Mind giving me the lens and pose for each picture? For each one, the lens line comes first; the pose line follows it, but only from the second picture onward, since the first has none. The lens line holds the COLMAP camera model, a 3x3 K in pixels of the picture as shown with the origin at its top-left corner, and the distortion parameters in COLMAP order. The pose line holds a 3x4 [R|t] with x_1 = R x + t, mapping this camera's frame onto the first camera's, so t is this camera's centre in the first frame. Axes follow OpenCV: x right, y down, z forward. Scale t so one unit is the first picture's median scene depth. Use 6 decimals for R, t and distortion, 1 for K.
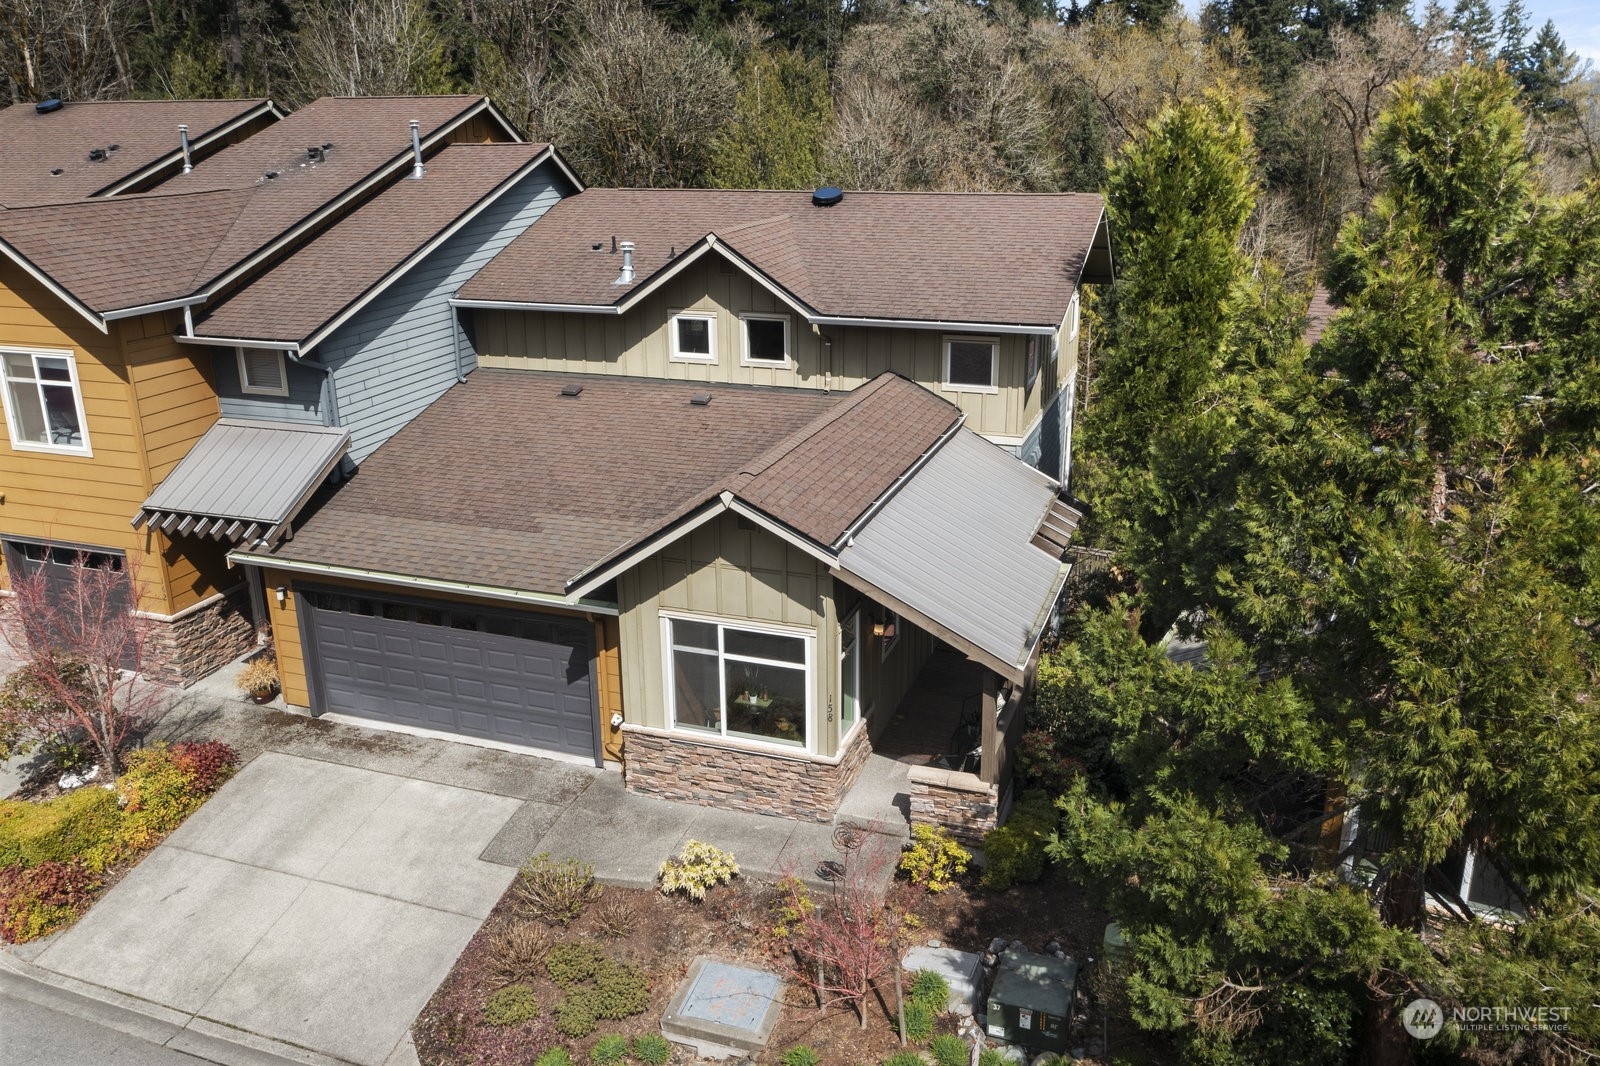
lens RADIAL K [[1258.9, 0, 793.8], [0, 1258.9, 522.3], [0, 0, 1]] dist [-0.014871, 0.012833]
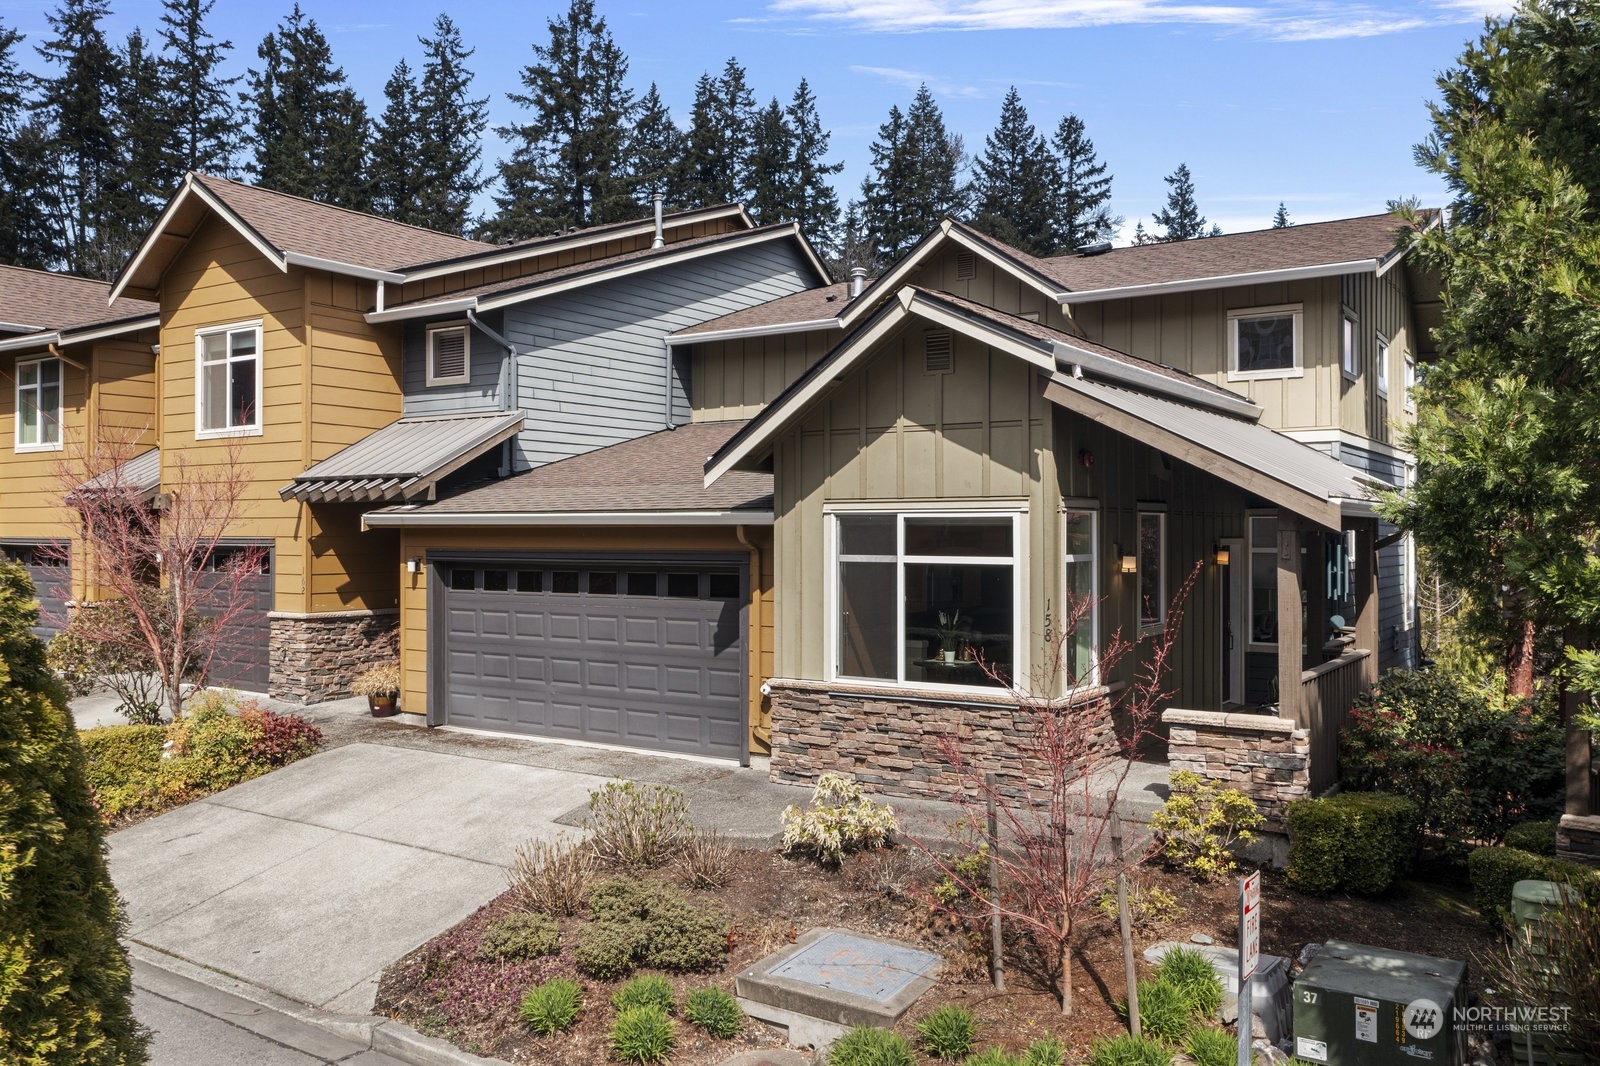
lens RADIAL K [[1258.9, 0, 802.2], [0, 1258.9, 535.6], [0, 0, 1]] dist [-0.014871, 0.012833]
pose [[0.970397, 0.008629, -0.241359, 0.060483], [-0.083448, 0.949790, -0.301554, 0.304411], [0.226639, 0.312768, 0.922394, 0.296758]]
